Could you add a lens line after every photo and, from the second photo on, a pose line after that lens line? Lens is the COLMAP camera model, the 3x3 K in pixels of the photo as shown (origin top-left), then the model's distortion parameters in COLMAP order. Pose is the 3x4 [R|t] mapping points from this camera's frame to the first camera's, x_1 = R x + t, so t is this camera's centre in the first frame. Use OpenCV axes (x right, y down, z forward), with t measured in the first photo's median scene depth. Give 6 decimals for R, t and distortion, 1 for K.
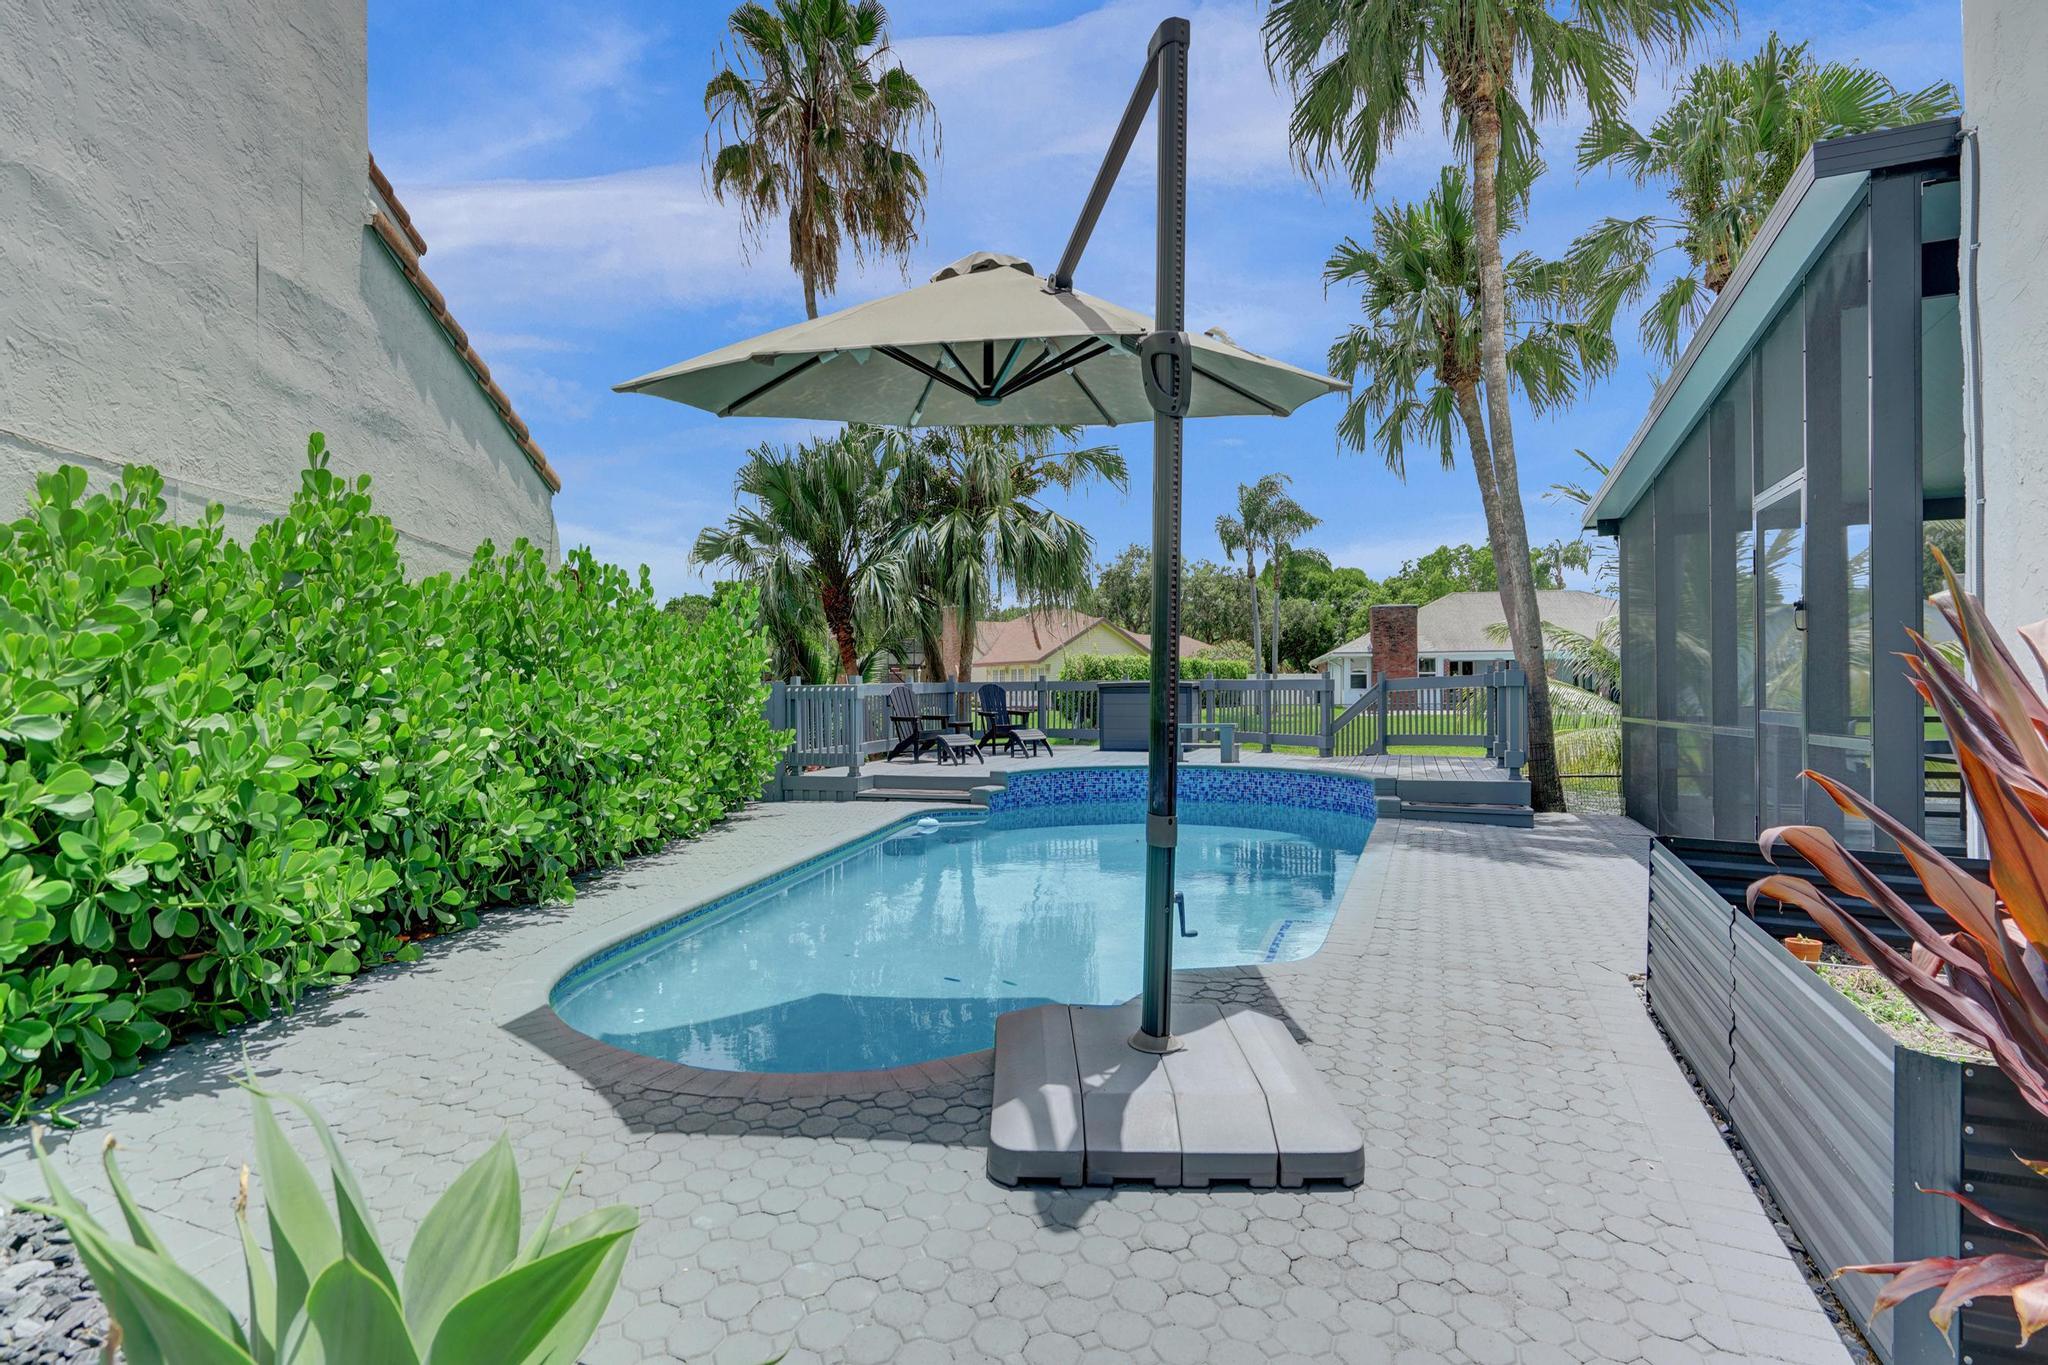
lens RADIAL K [[1030.4, 0, 1037.7], [0, 1030.4, 691.2], [0, 0, 1]] dist [-0.004318, 0.004197]
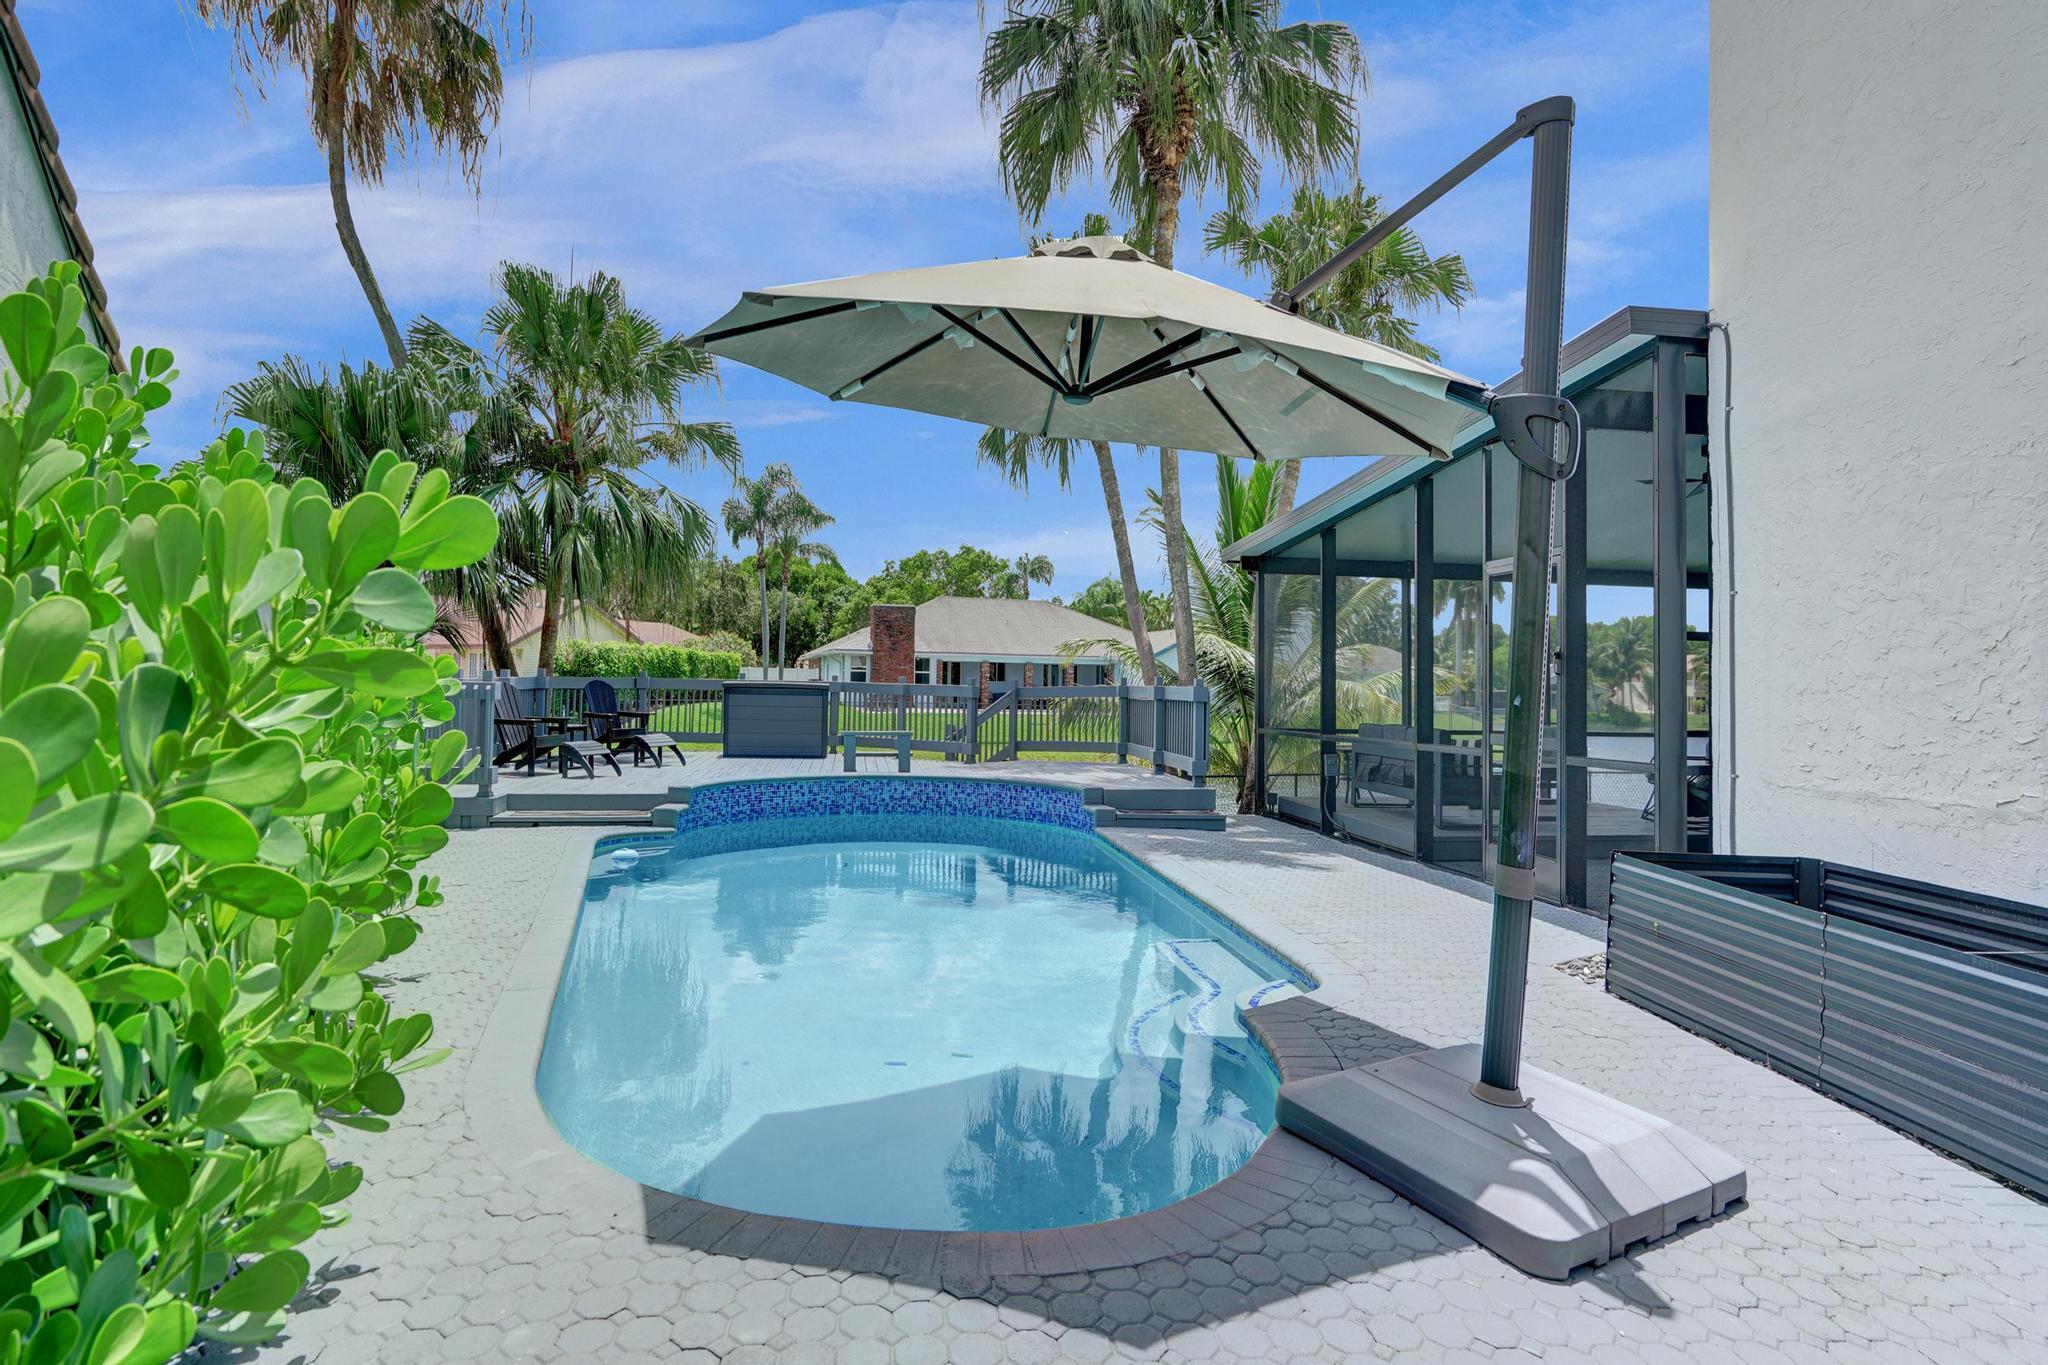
lens RADIAL K [[1057.4, 0, 1010.0], [0, 1057.4, 638.3], [0, 0, 1]] dist [-0.014950, -0.000132]
pose [[0.880264, 0.045268, 0.472320, -0.148998], [-0.025310, 0.998501, -0.048527, -0.007285], [-0.473808, 0.030763, 0.880090, 0.058952]]
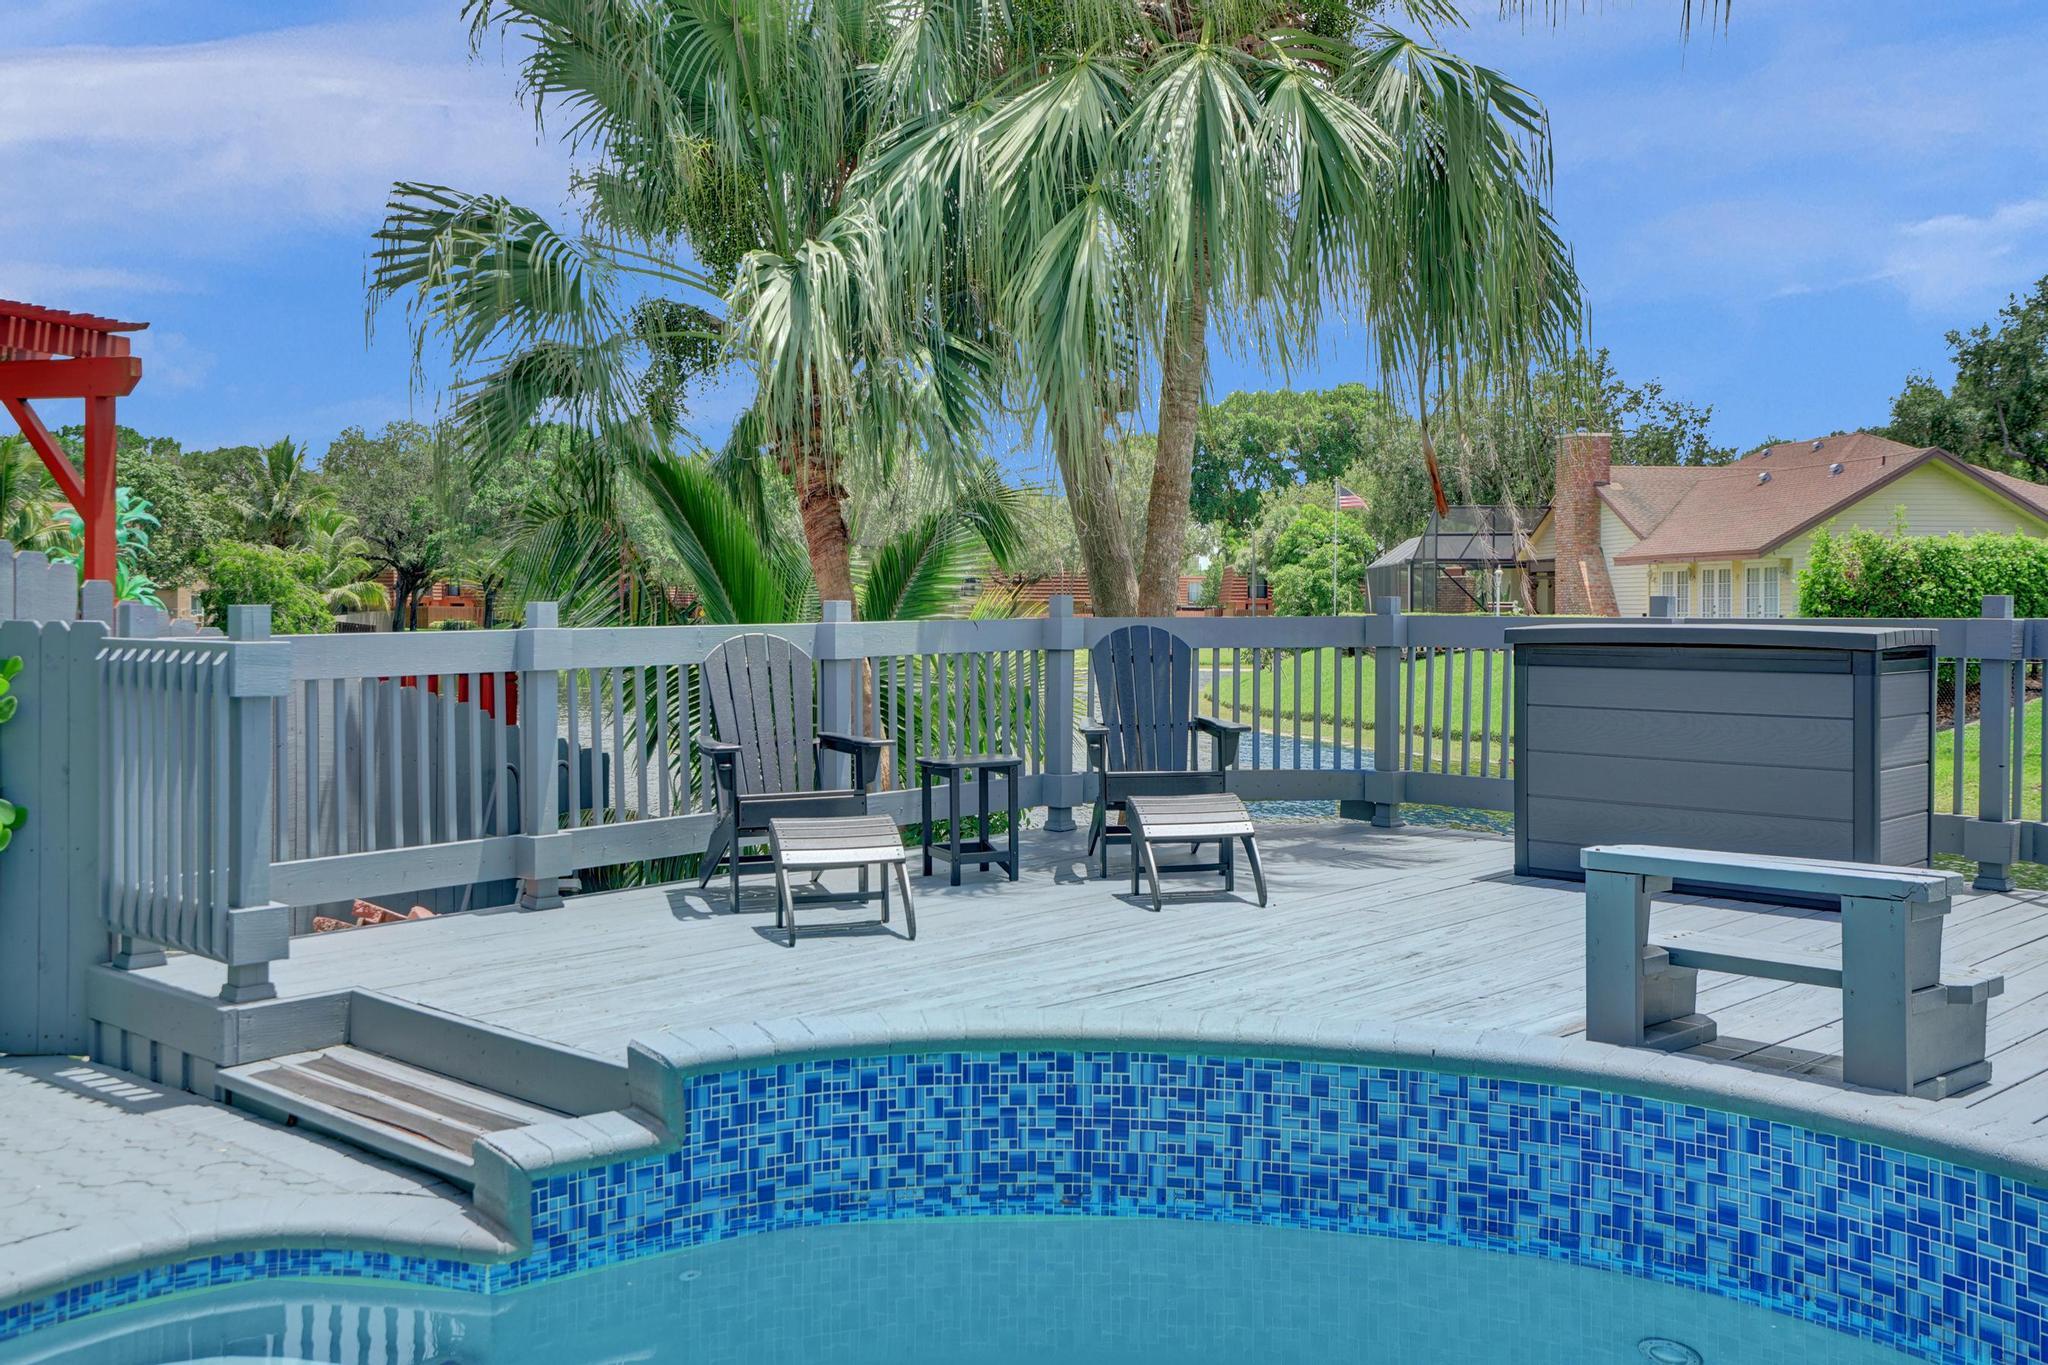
lens RADIAL K [[1854.3, 0, 1018.6], [0, 1854.3, 626.4], [0, 0, 1]] dist [0.067743, 0.000000]
pose [[0.911550, 0.012945, -0.410986, 0.133293], [-0.008805, 0.999890, 0.011966, -0.012281], [0.411096, -0.007289, 0.911563, 0.459710]]
